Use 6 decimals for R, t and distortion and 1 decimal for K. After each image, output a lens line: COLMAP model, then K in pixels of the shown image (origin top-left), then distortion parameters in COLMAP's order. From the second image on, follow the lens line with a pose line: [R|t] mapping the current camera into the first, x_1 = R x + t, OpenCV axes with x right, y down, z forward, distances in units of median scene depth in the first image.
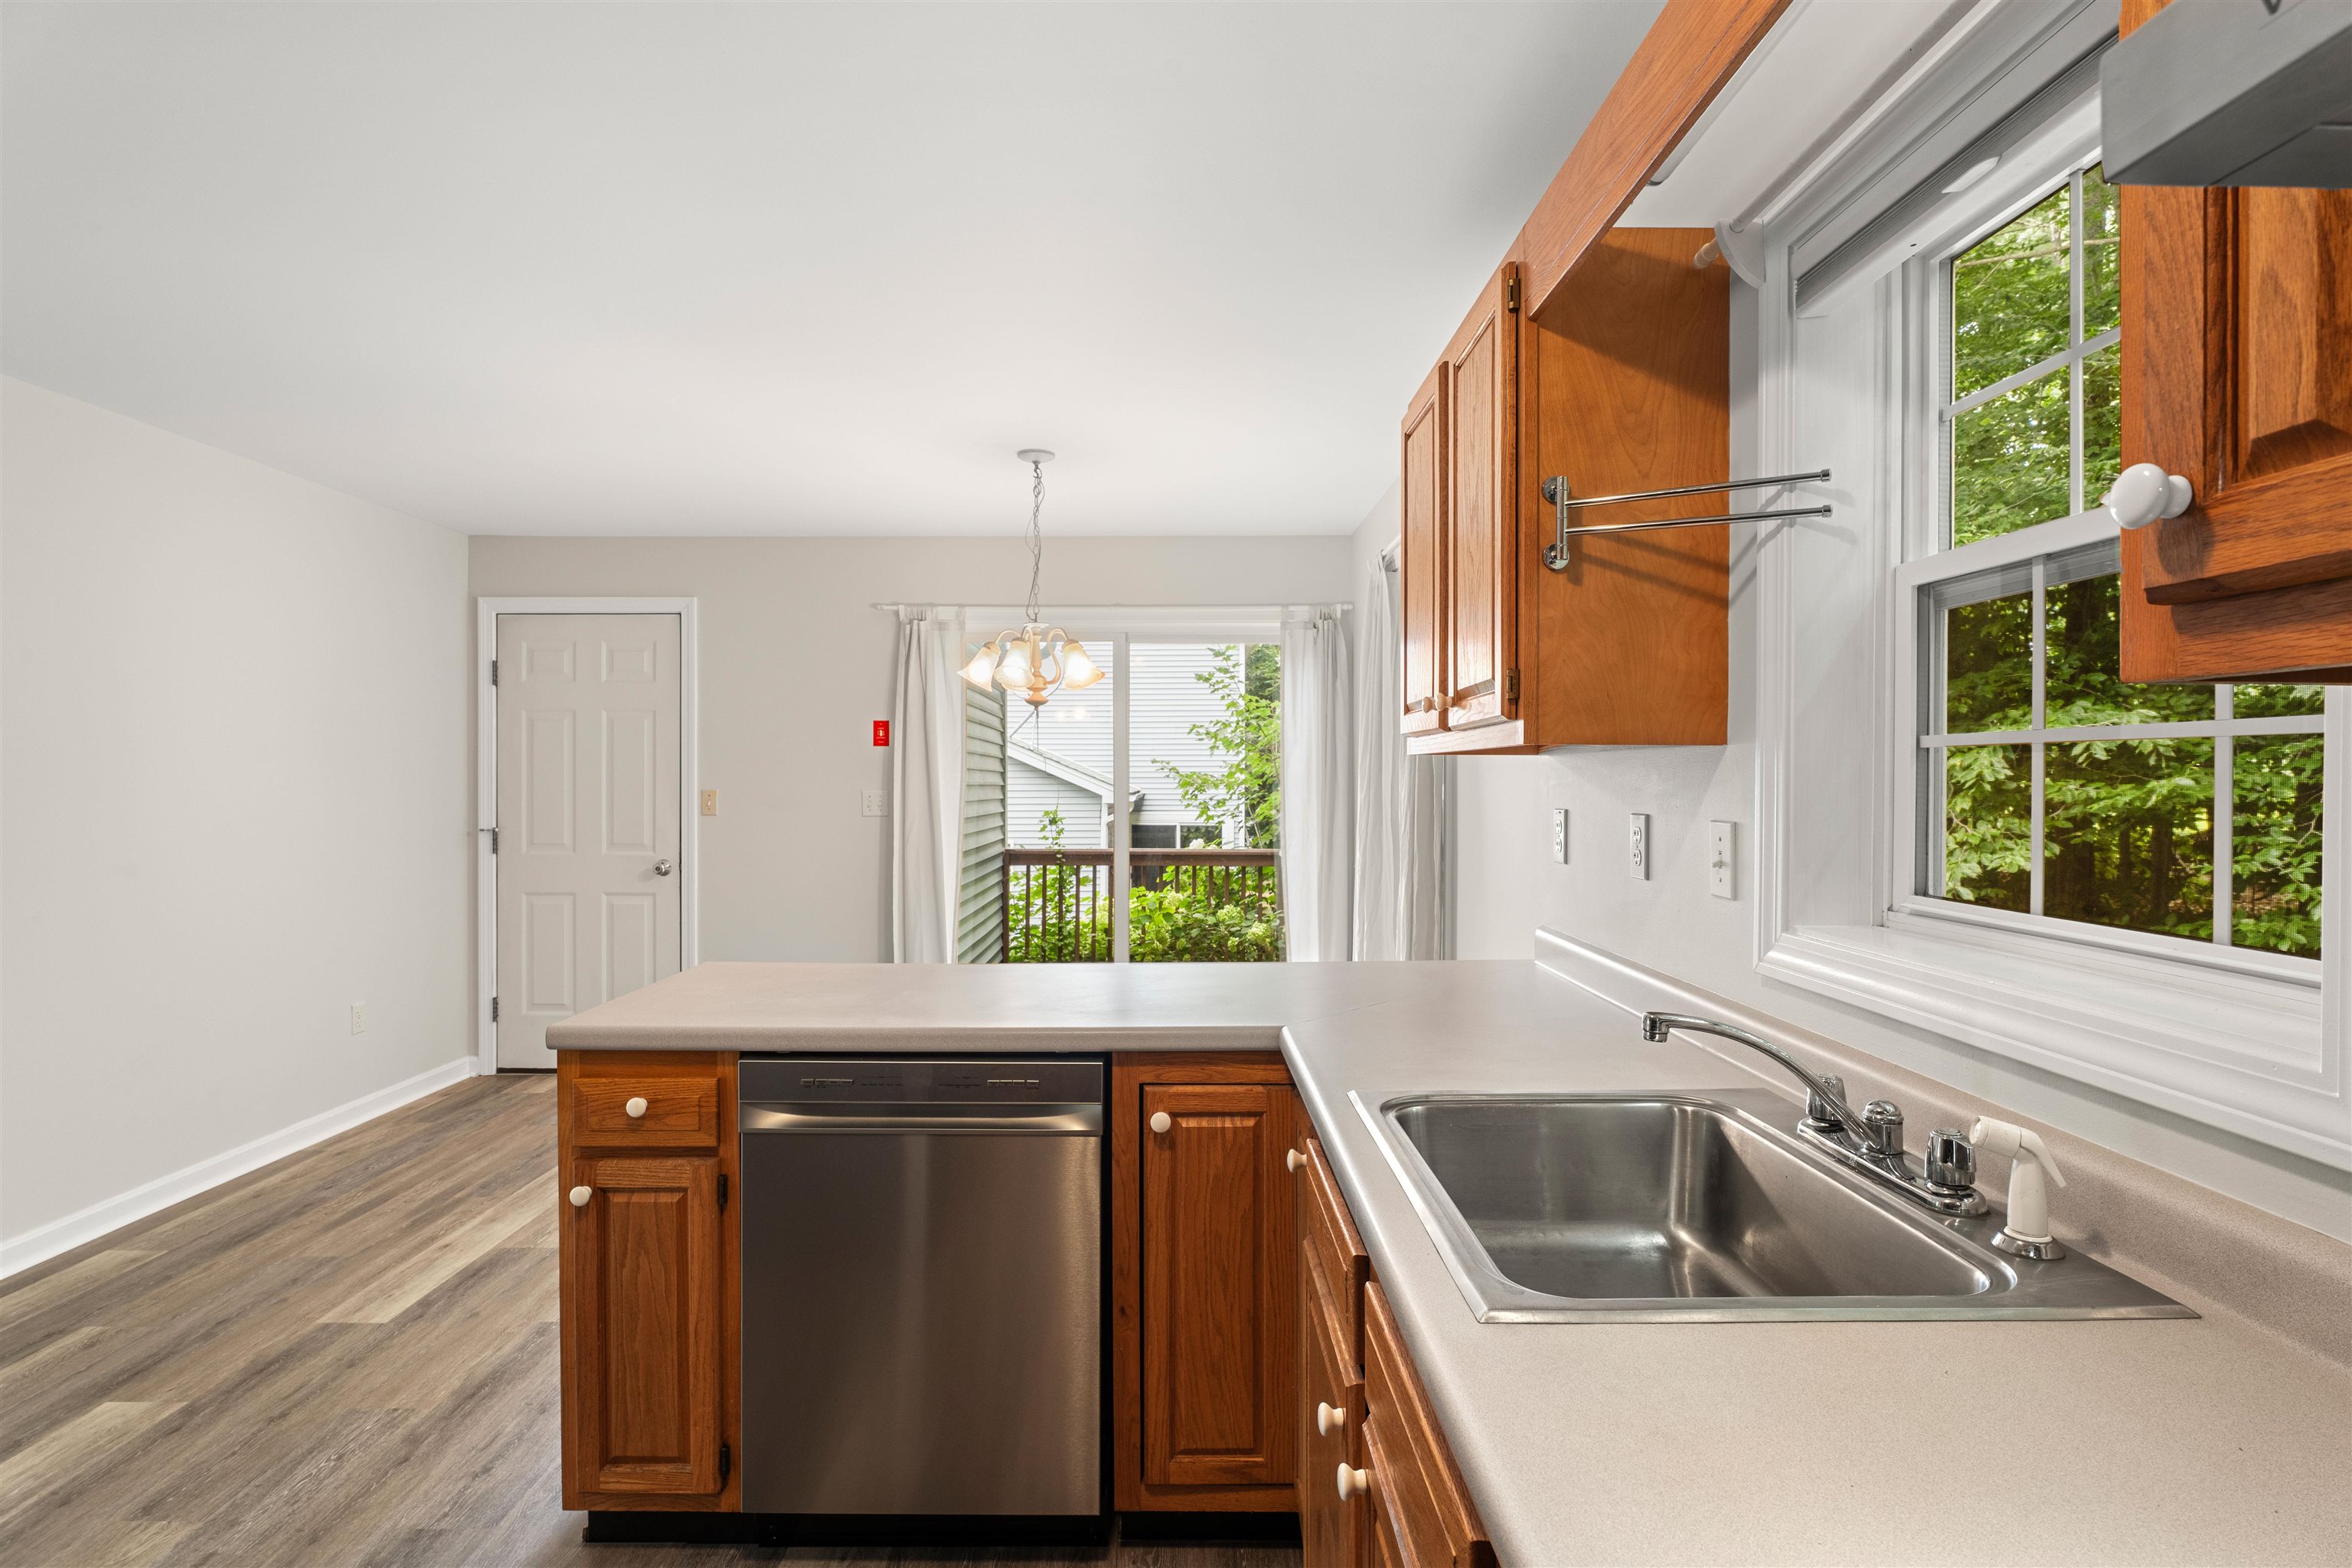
lens RADIAL K [[1176.0, 0, 1162.8], [0, 1176.0, 778.1], [0, 0, 1]] dist [-0.003138, 0.000488]
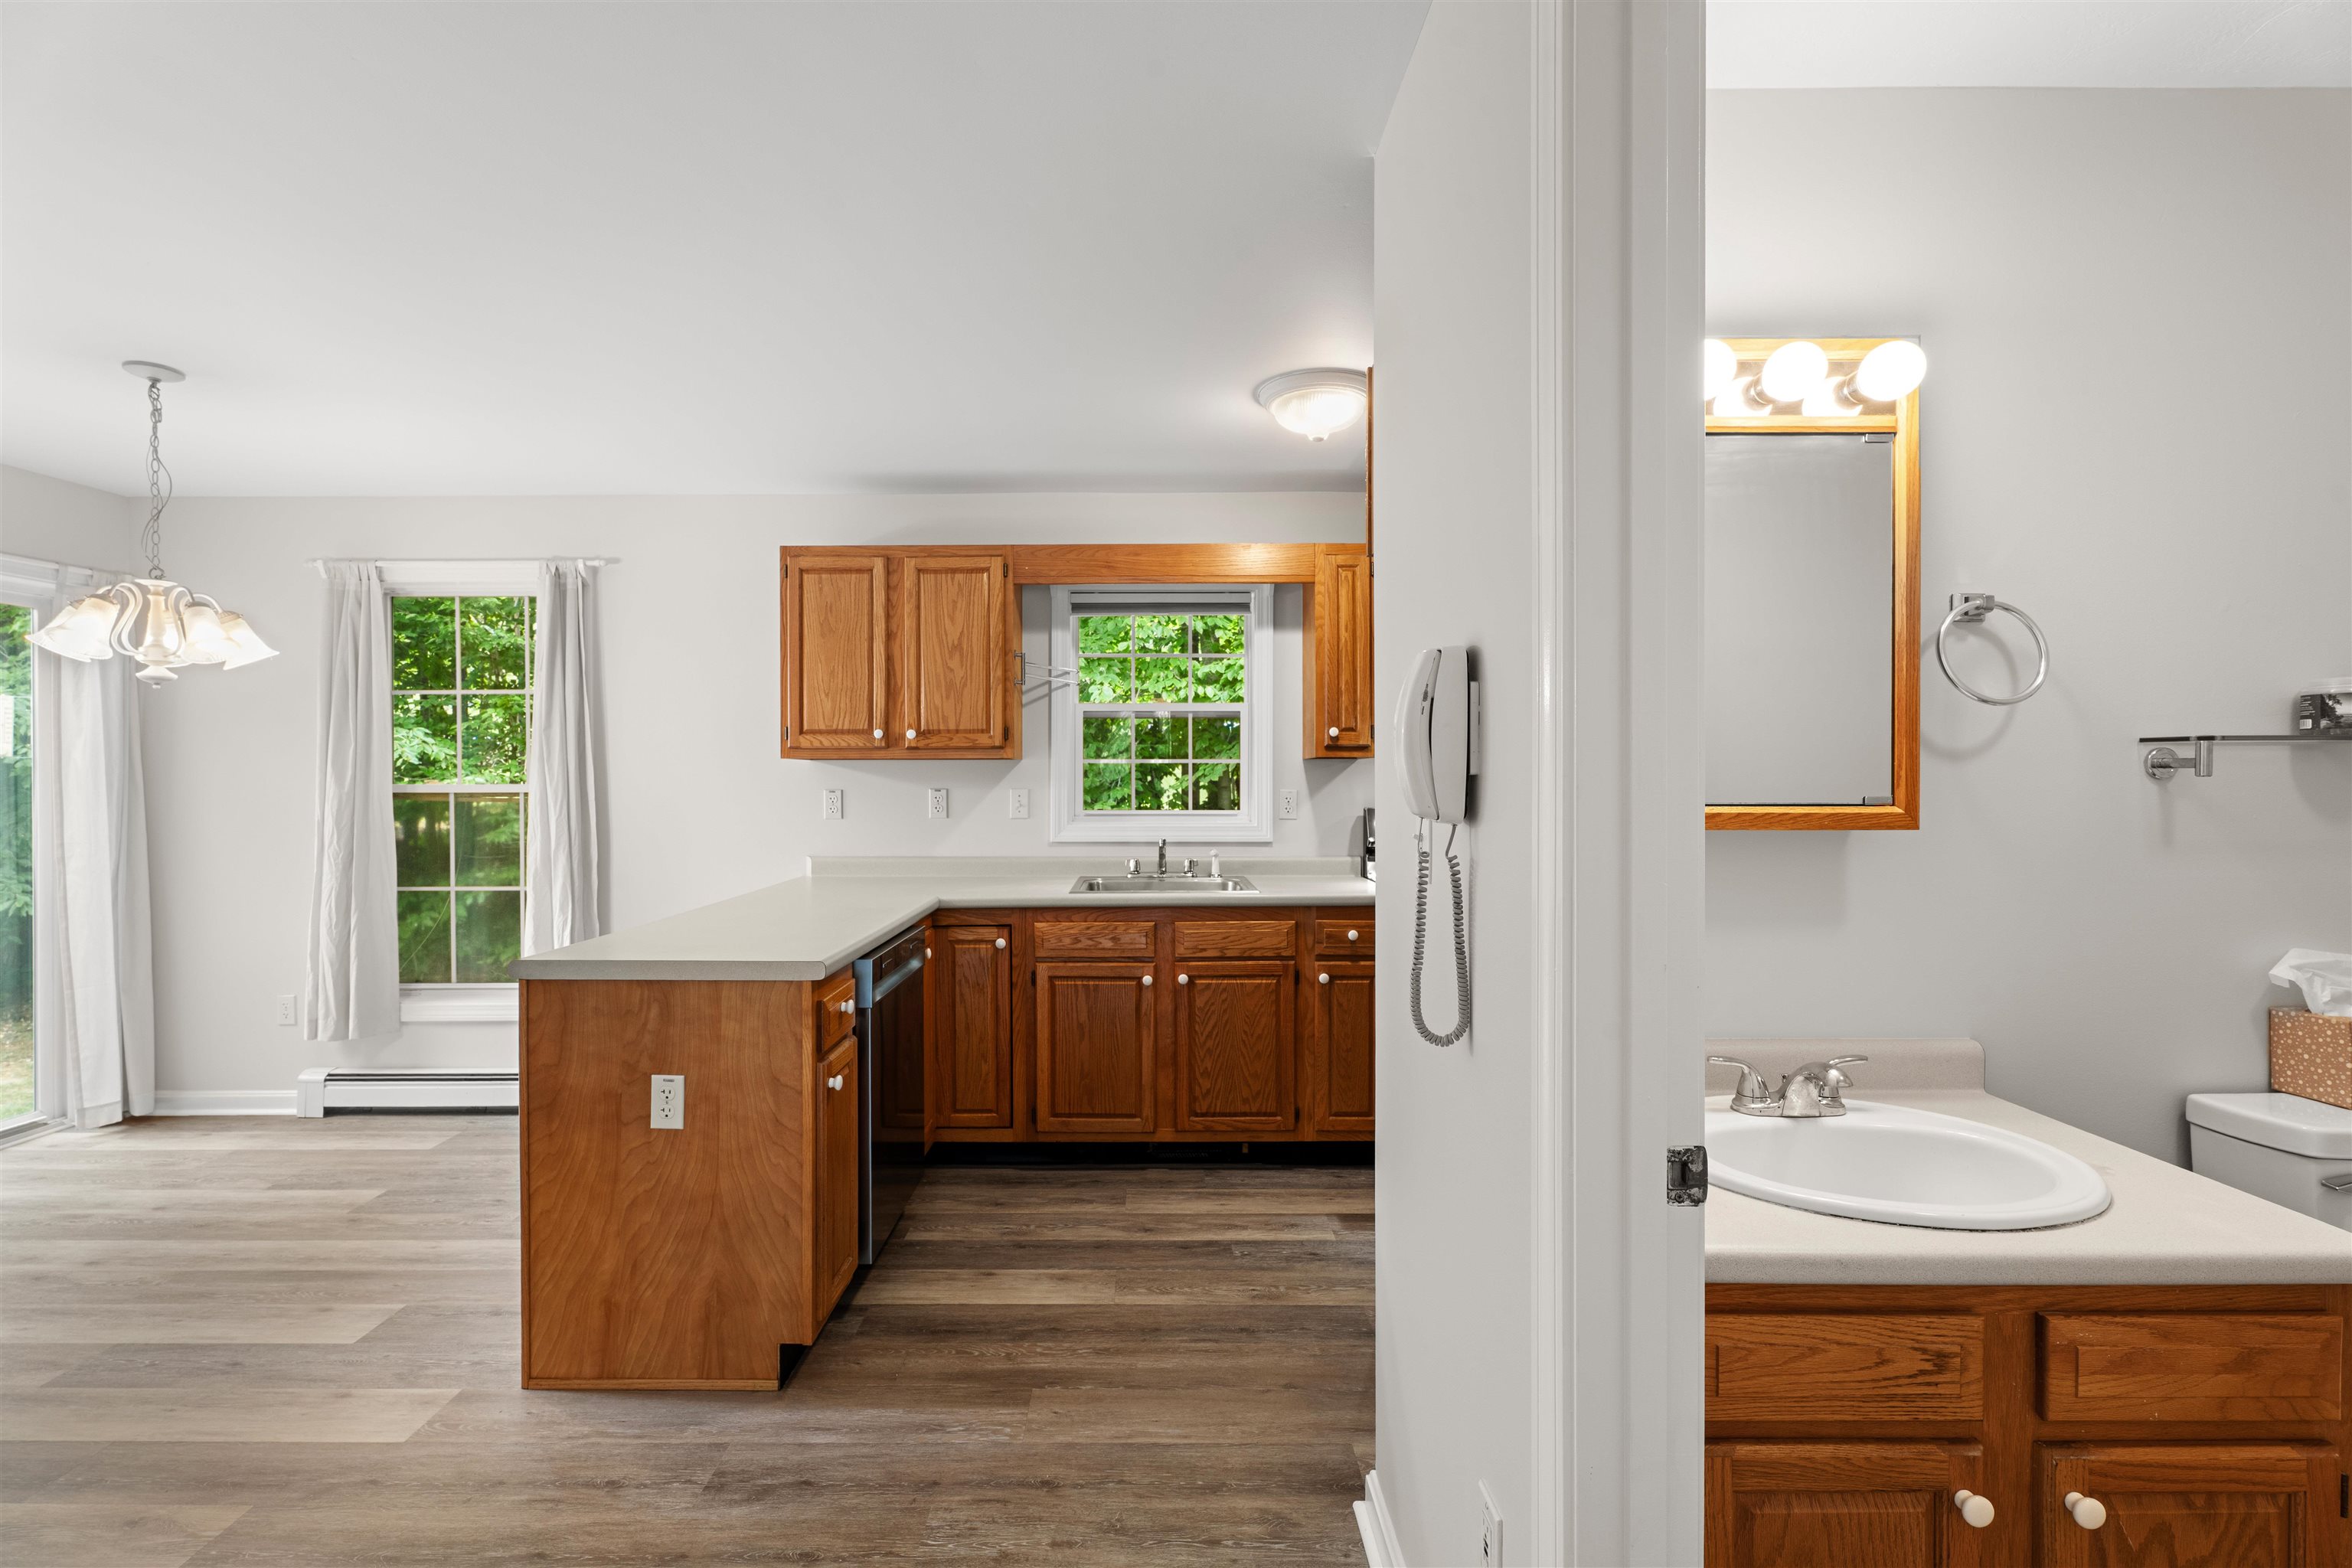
lens RADIAL K [[1045.7, 0, 1141.0], [0, 1045.7, 785.8], [0, 0, 1]] dist [0.001401, -0.001587]
pose [[0.000806, -0.008086, 0.999967, -0.814187], [0.004712, 0.999956, 0.008082, 0.007766], [-0.999989, 0.004706, 0.000844, 0.320686]]
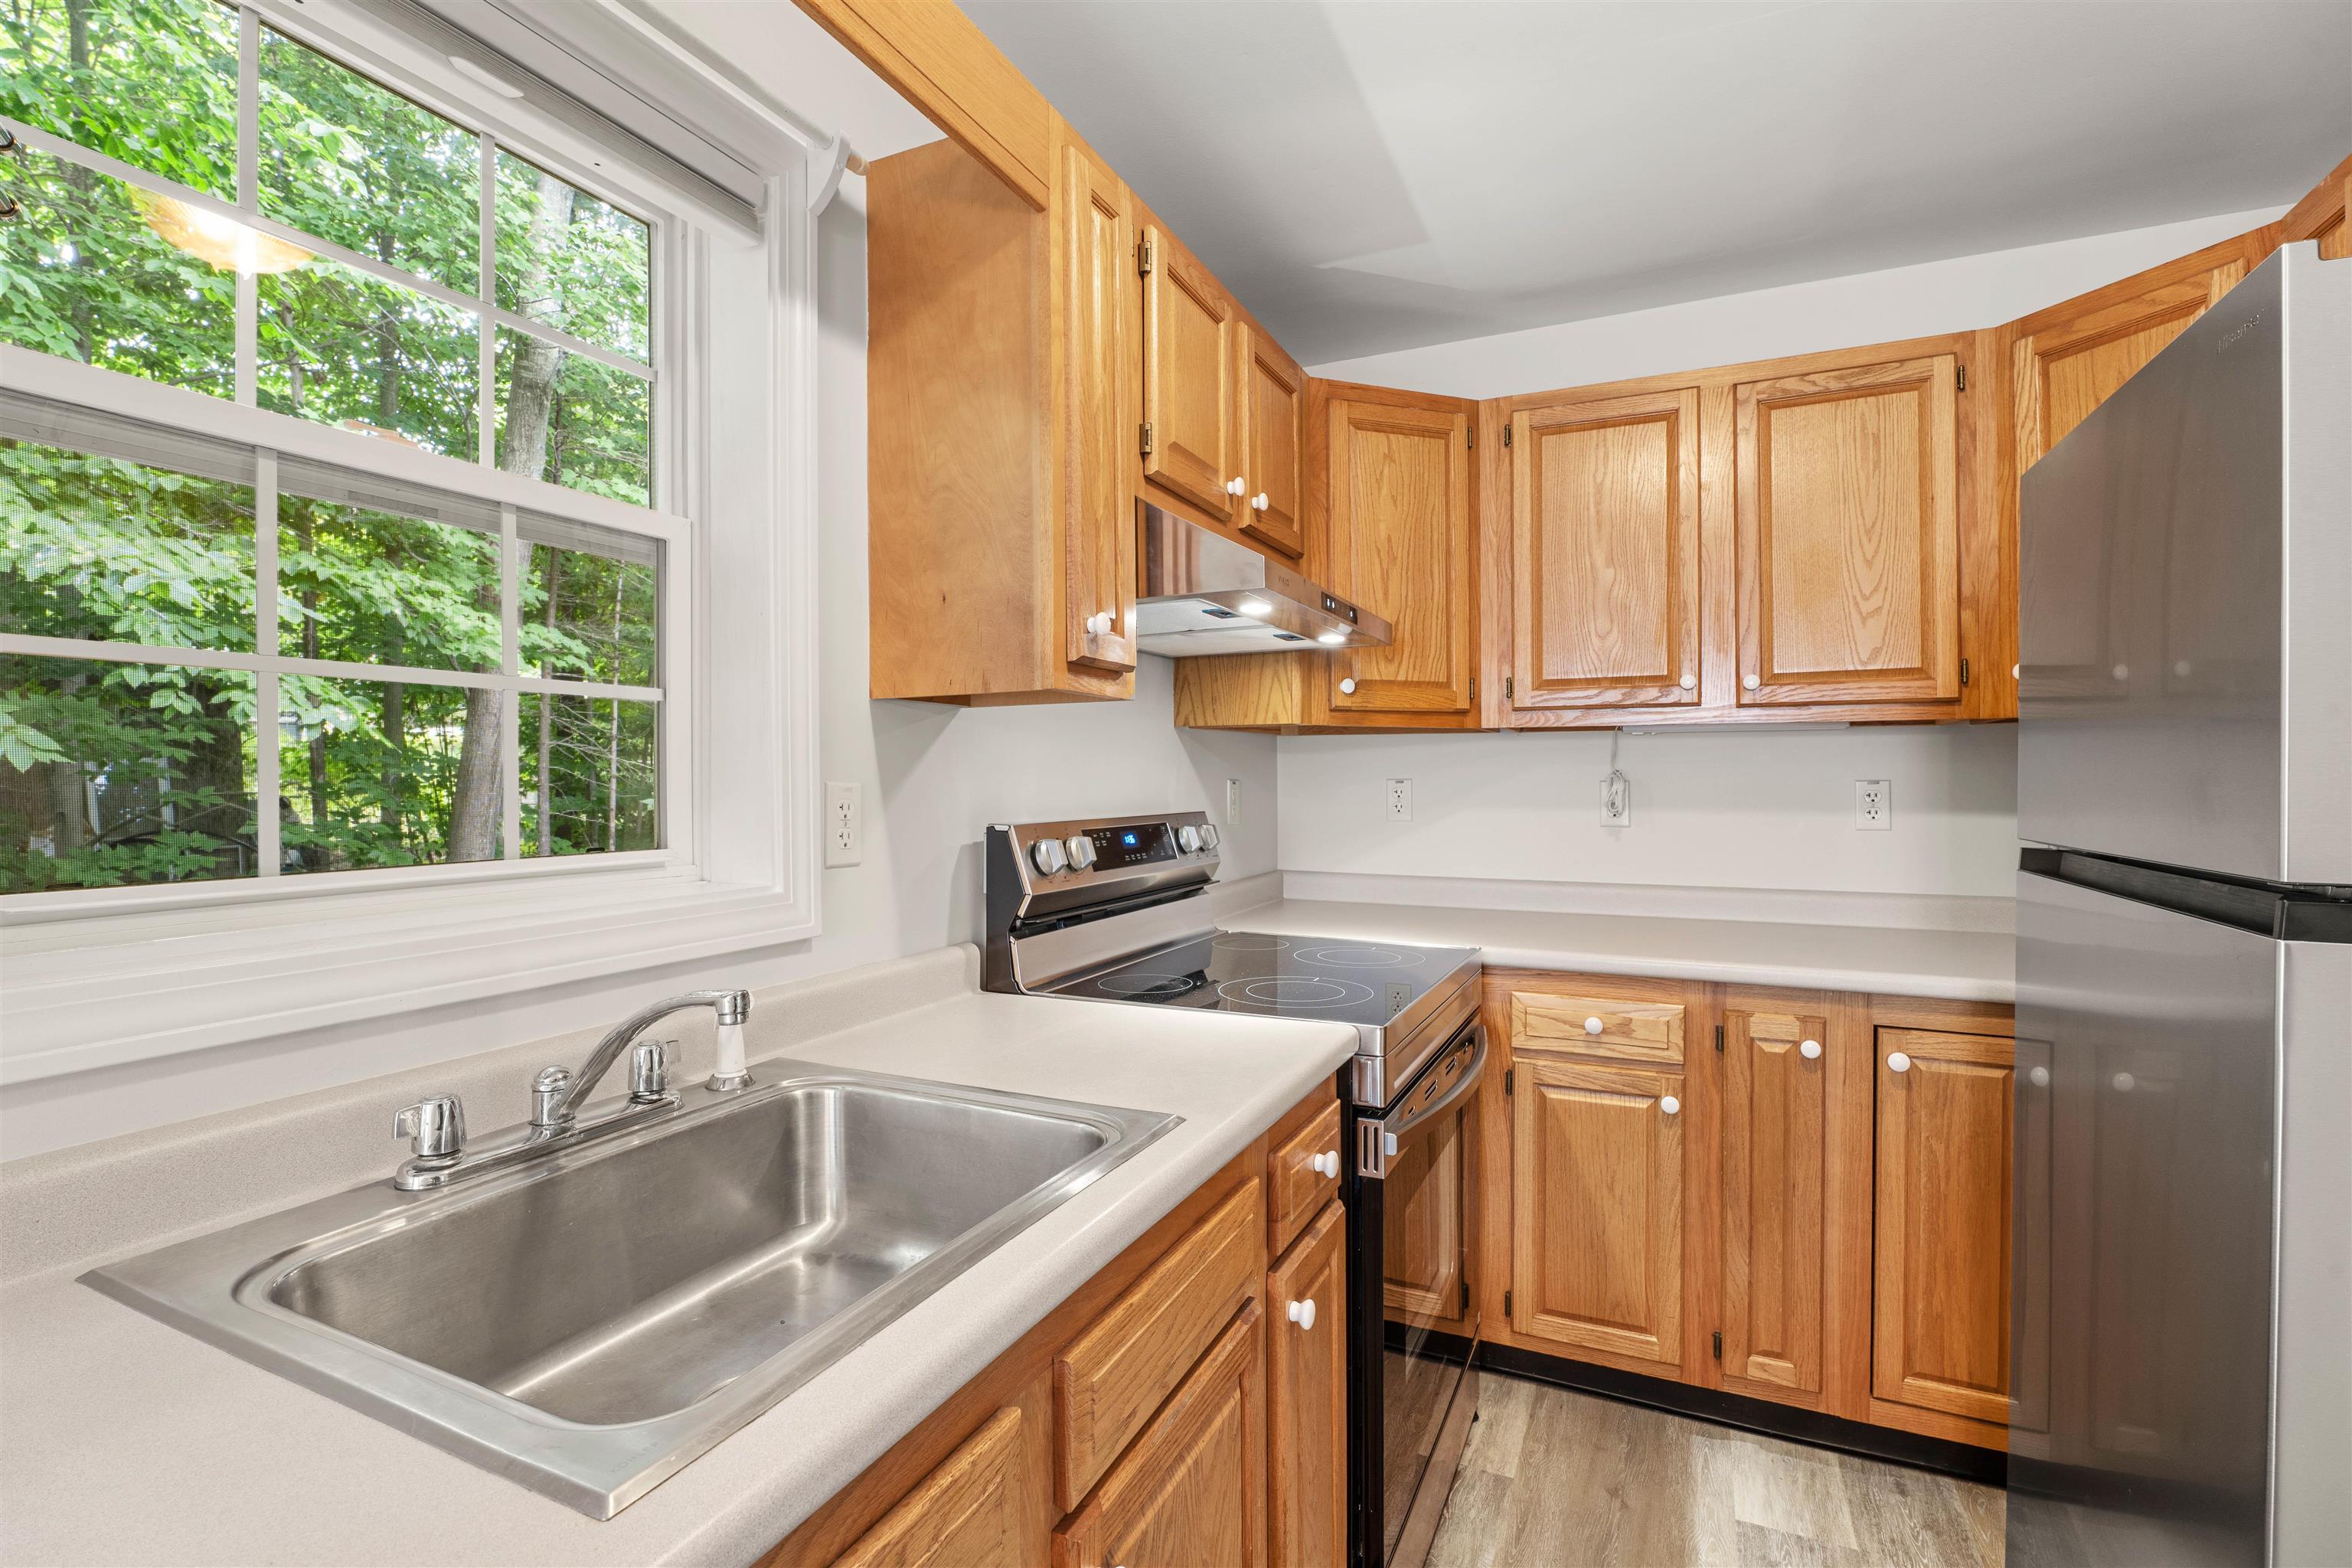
lens RADIAL K [[1079.2, 0, 1173.9], [0, 1079.2, 776.4], [0, 0, 1]] dist [-0.014066, 0.000300]
pose [[-0.904973, 0.005280, 0.425437, -0.055595], [0.006393, 0.999979, 0.001187, 0.018655], [-0.425421, 0.003793, -0.904987, 0.466384]]
